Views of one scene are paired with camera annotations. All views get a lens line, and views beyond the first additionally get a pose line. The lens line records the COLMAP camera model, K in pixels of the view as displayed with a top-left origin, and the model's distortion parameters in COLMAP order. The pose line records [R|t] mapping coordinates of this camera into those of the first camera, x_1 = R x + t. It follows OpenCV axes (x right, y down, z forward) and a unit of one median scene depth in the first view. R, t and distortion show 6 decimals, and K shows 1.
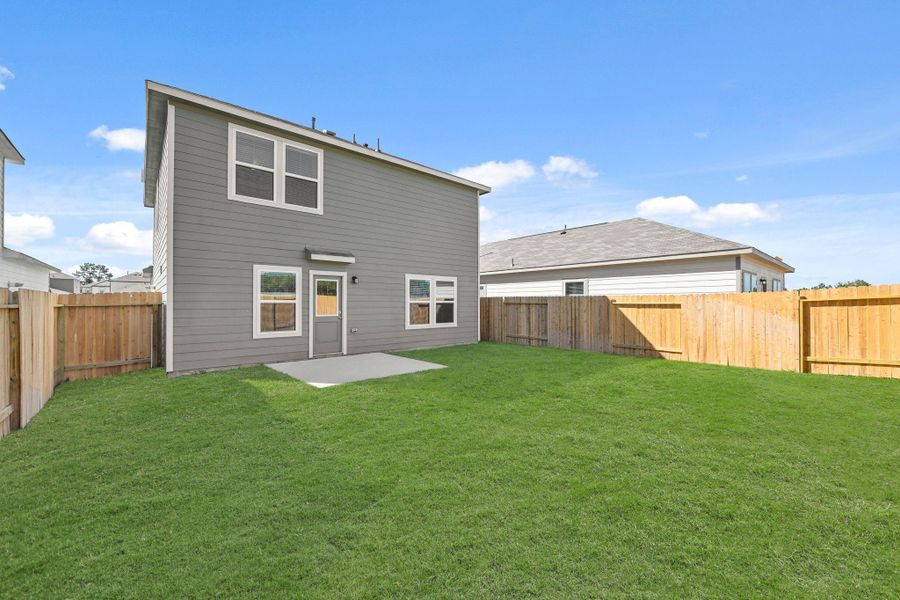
lens RADIAL K [[356.9, 0, 450.0], [0, 356.9, 300.0], [0, 0, 1]] dist [-0.000322, 0.000048]
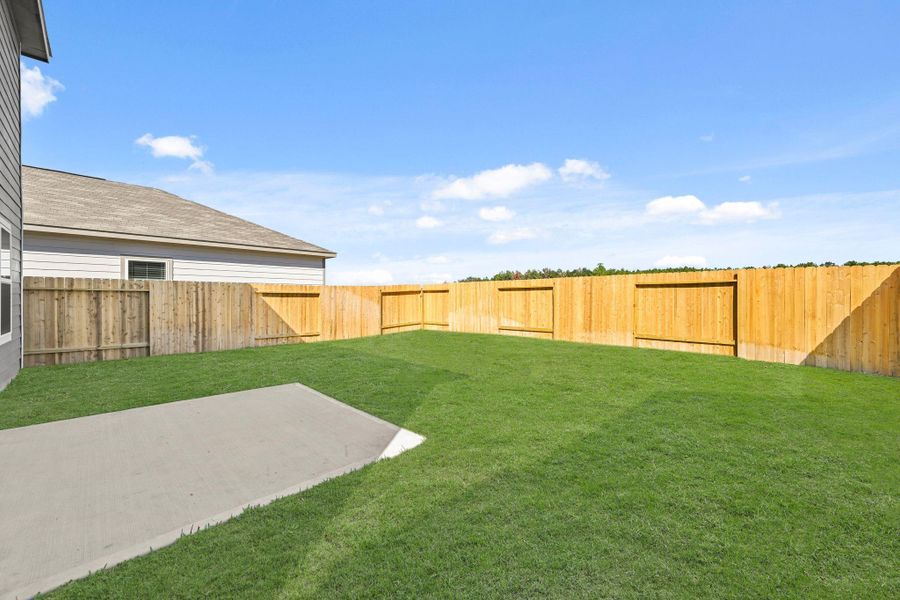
lens RADIAL K [[356.9, 0, 450.0], [0, 356.9, 300.0], [0, 0, 1]] dist [-0.000322, 0.000048]
pose [[-0.062070, -0.004088, 0.998063, -0.478054], [-0.009379, 0.999950, 0.003512, 0.021515], [-0.998028, -0.009143, -0.062105, 0.554126]]
